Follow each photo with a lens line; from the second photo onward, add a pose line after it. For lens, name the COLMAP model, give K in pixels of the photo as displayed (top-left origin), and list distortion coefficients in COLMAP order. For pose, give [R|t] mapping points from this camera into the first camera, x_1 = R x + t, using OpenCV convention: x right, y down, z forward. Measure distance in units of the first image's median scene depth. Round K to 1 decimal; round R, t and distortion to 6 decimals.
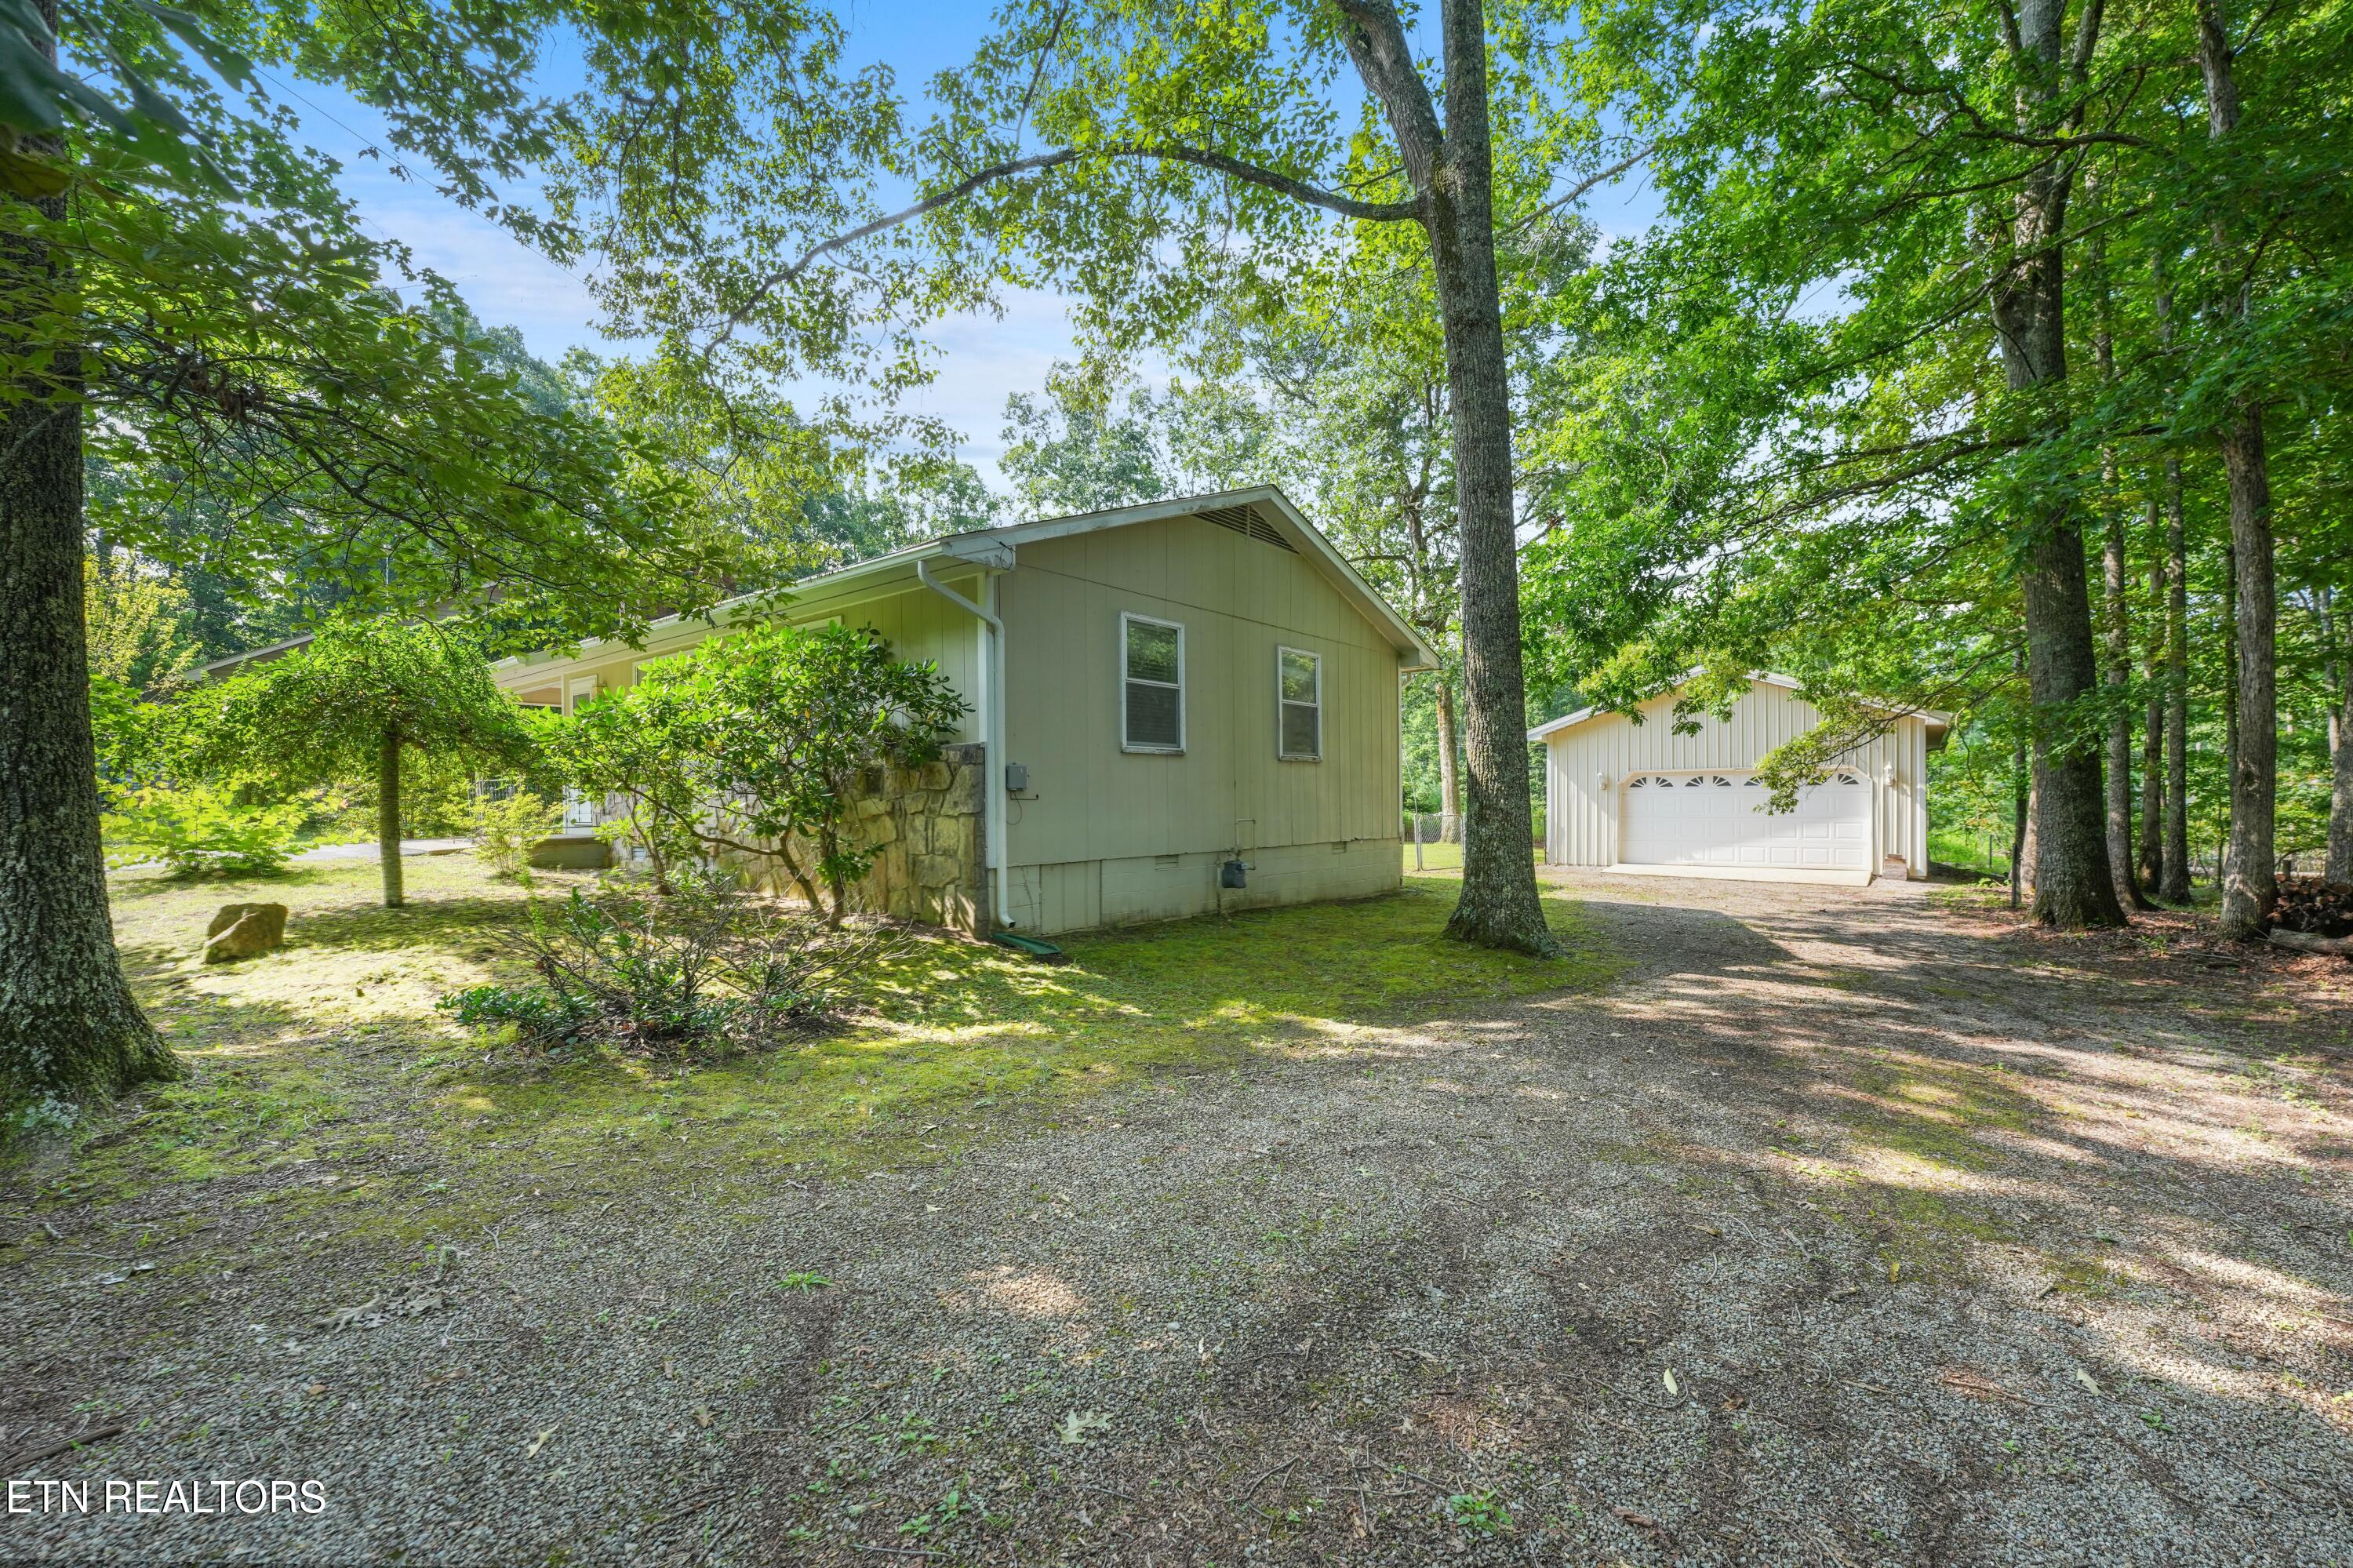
lens RADIAL K [[976.9, 0, 1179.4], [0, 976.9, 800.4], [0, 0, 1]] dist [-0.001210, -0.000095]
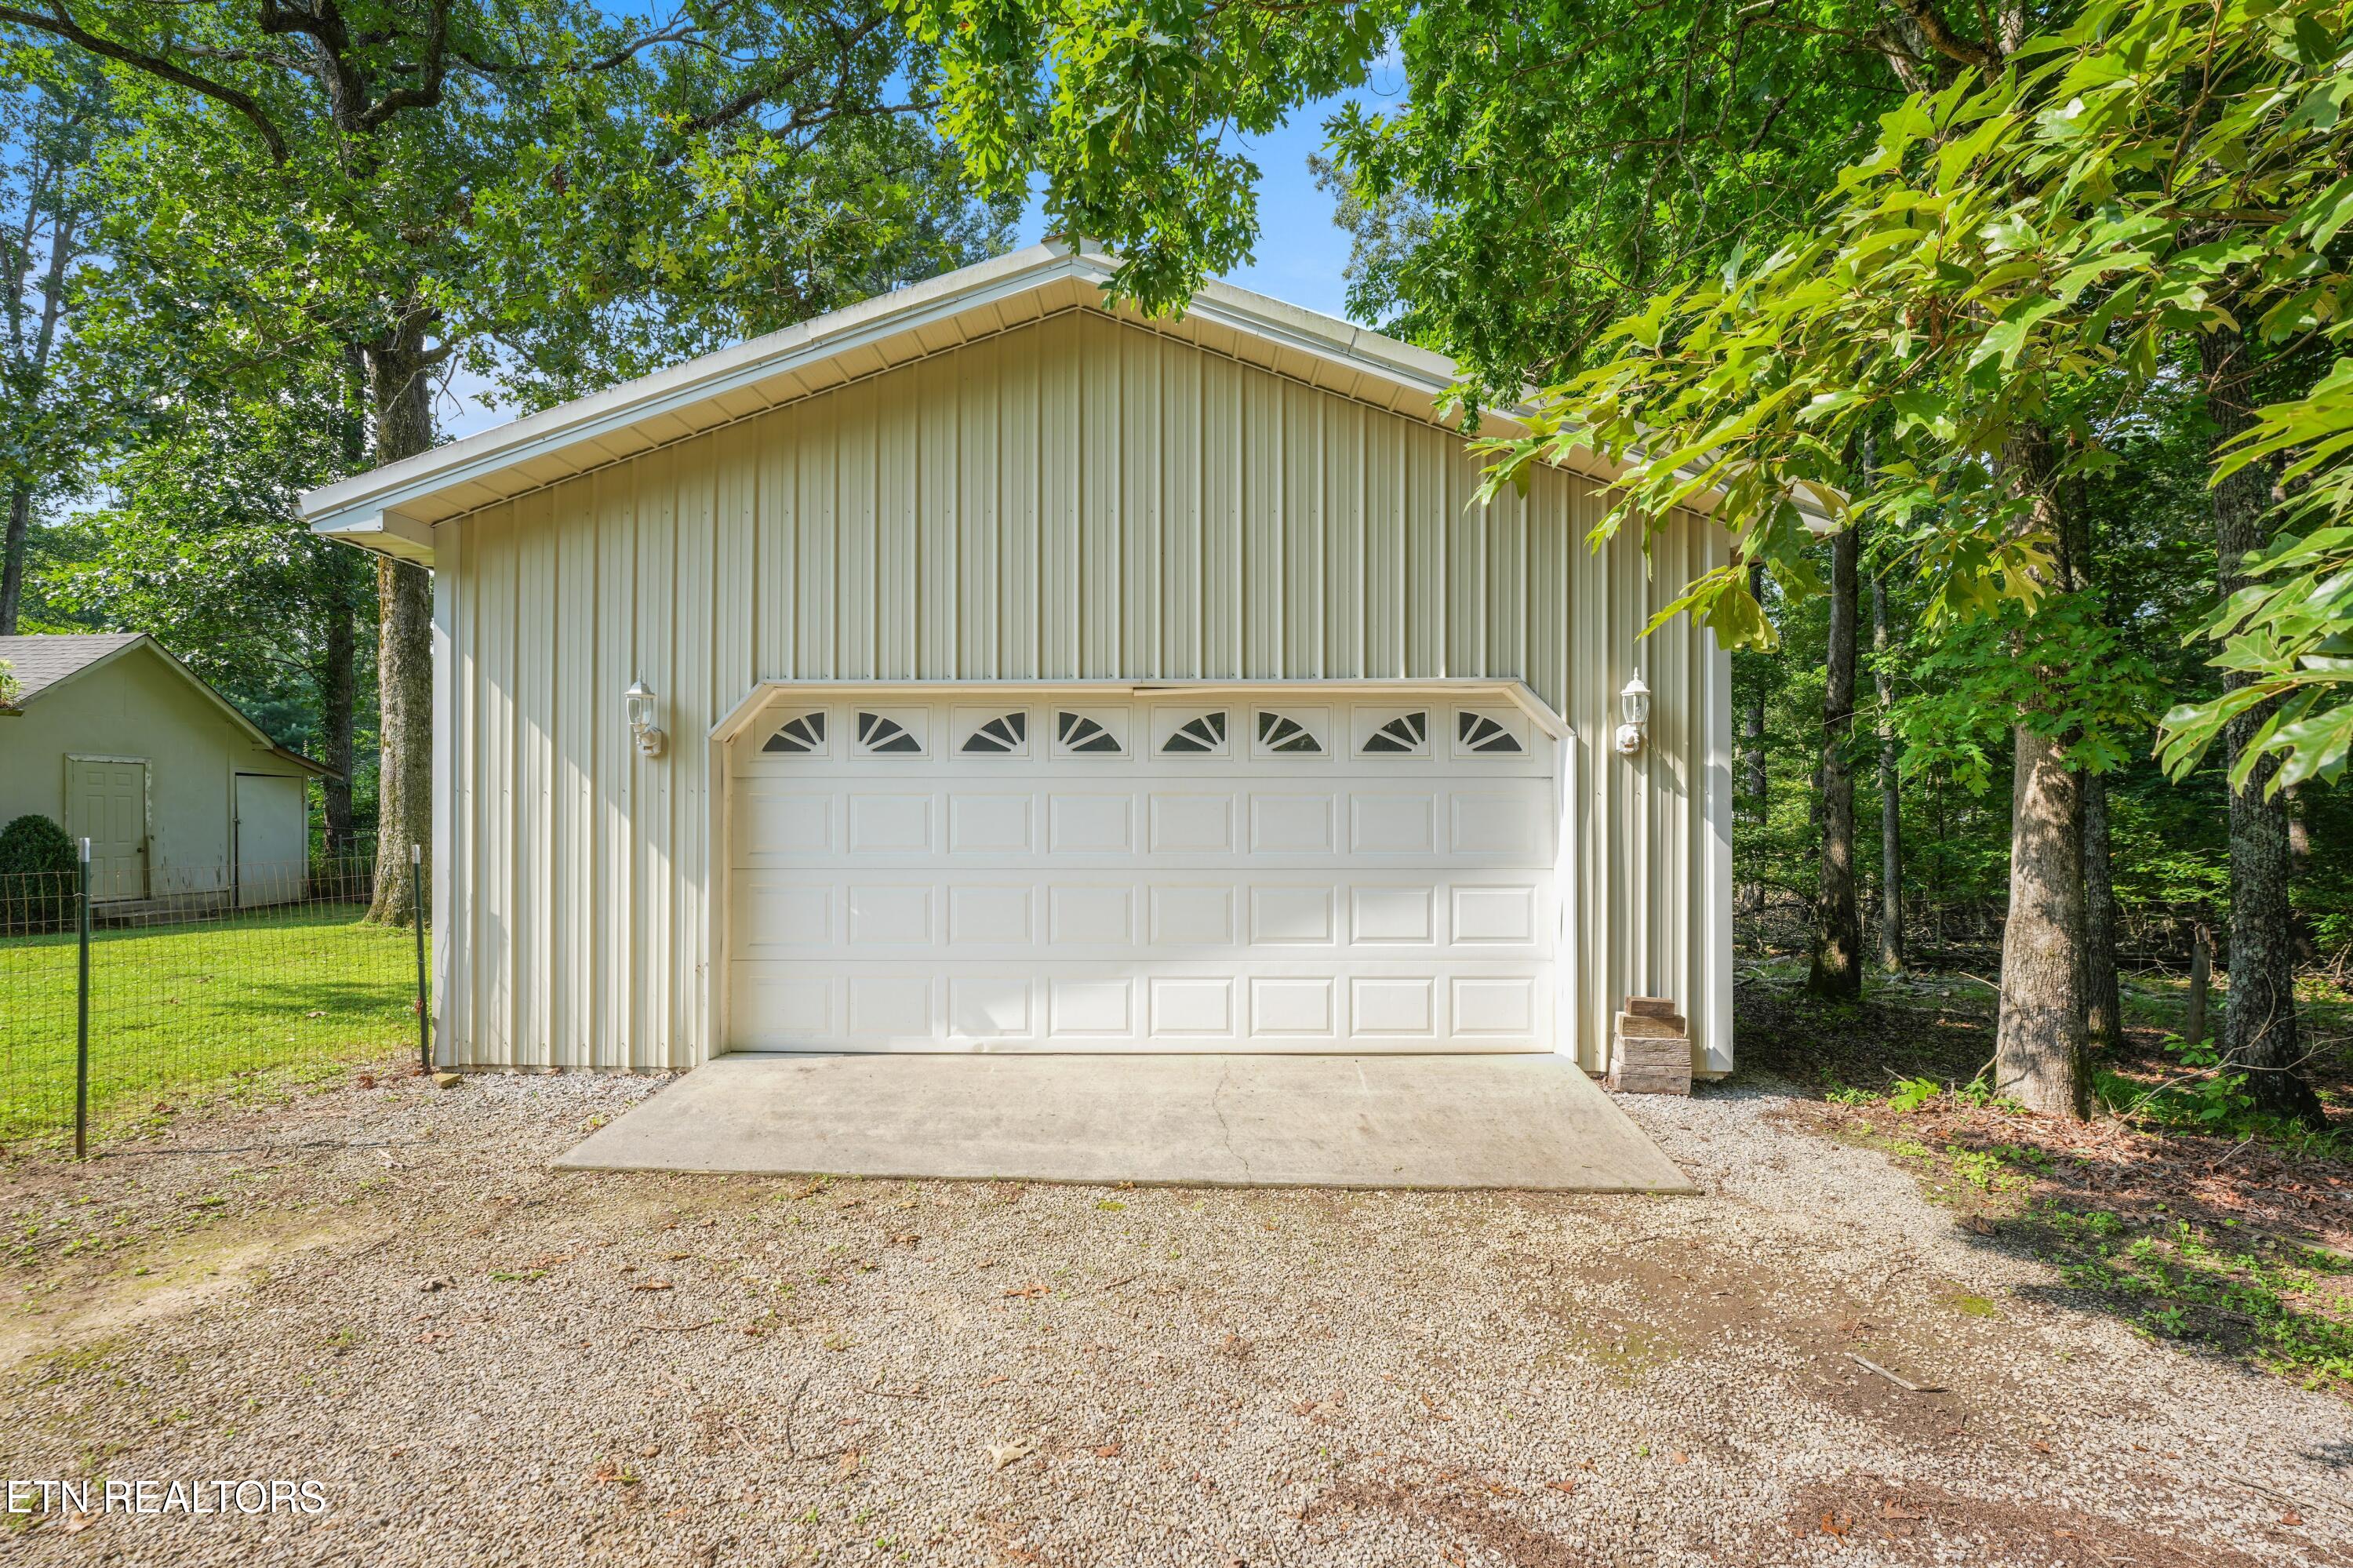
lens RADIAL K [[1016.4, 0, 1176.9], [0, 1016.4, 785.8], [0, 0, 1]] dist [-0.000541, -0.000026]
pose [[0.747209, 0.006934, 0.664553, 0.379227], [-0.004206, 0.999975, -0.005704, -0.003506], [-0.664576, 0.001467, 0.747219, 0.757177]]
